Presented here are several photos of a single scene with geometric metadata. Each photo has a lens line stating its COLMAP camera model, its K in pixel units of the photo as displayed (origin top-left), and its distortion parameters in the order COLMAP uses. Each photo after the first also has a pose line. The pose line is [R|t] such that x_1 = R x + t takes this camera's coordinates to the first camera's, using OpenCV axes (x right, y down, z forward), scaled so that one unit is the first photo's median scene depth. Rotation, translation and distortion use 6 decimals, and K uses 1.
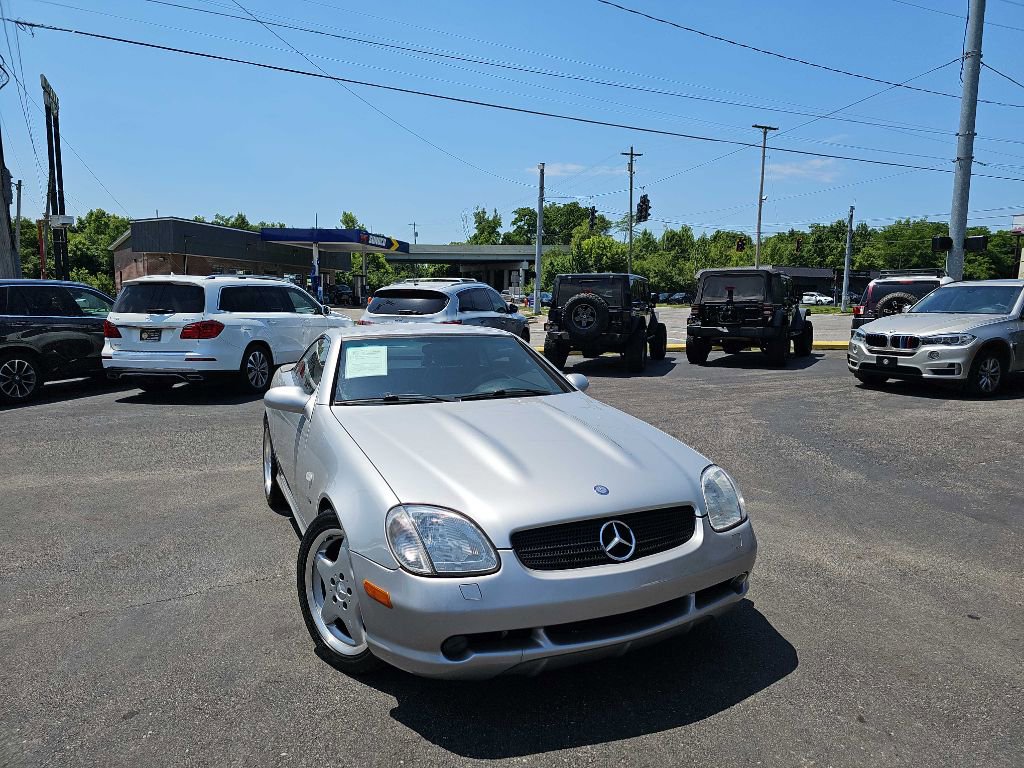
lens RADIAL K [[681.4, 0, 515.7], [0, 681.4, 384.5], [0, 0, 1]] dist [0.039598, -0.027190]
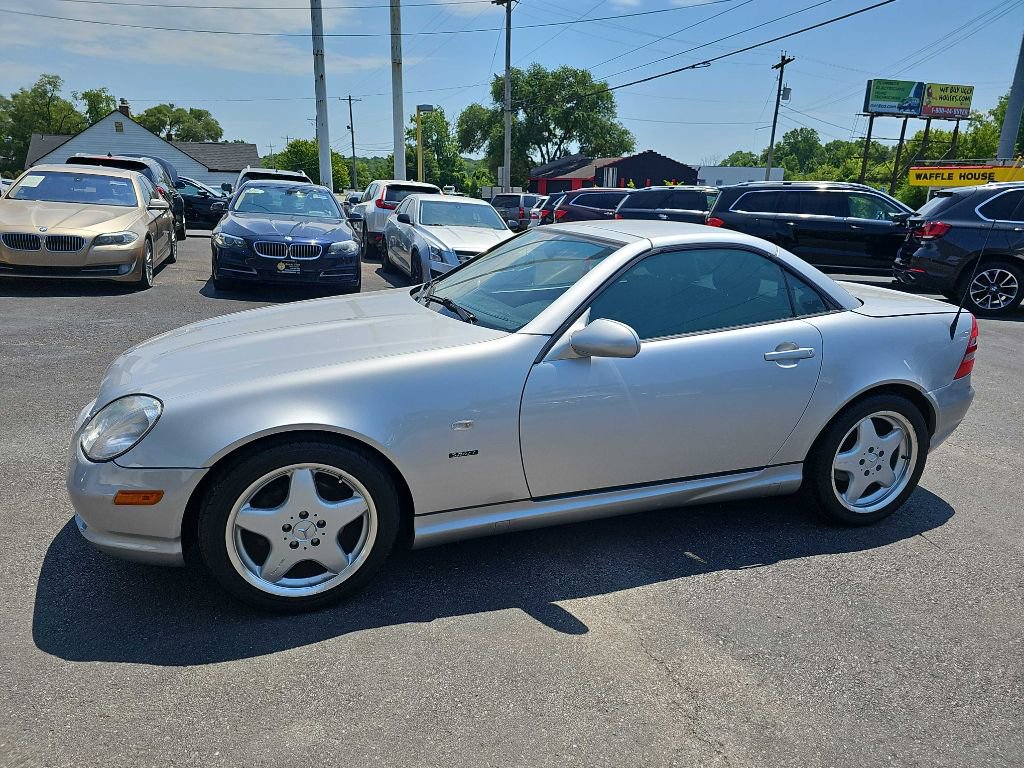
lens RADIAL K [[681.4, 0, 513.9], [0, 681.4, 383.7], [0, 0, 1]] dist [0.039598, -0.027190]
pose [[-0.119913, 0.257014, -0.958939, 0.290899], [-0.146289, 0.950791, 0.273123, -0.047034], [0.981947, 0.173033, -0.076414, 0.438373]]
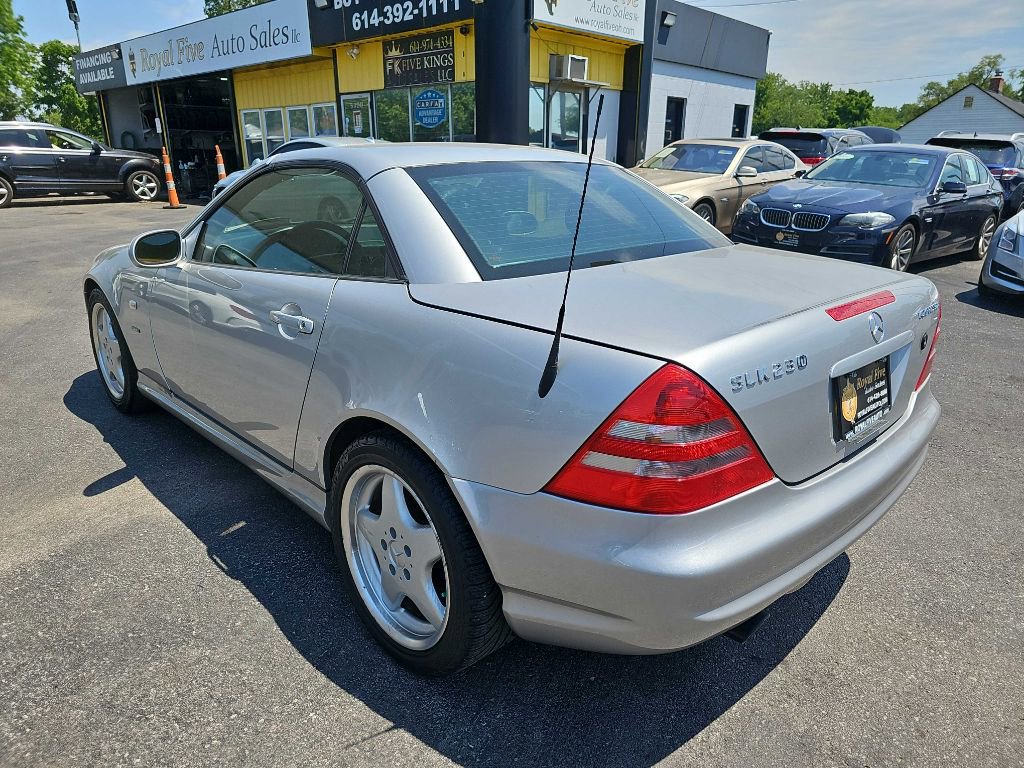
lens RADIAL K [[681.4, 0, 511.1], [0, 681.4, 393.1], [0, 0, 1]] dist [0.039598, -0.027190]
pose [[-0.954517, 0.075291, -0.288493, 0.000115], [-0.058324, 0.901747, 0.428312, -0.067095], [0.292396, 0.425657, -0.856342, 0.722990]]
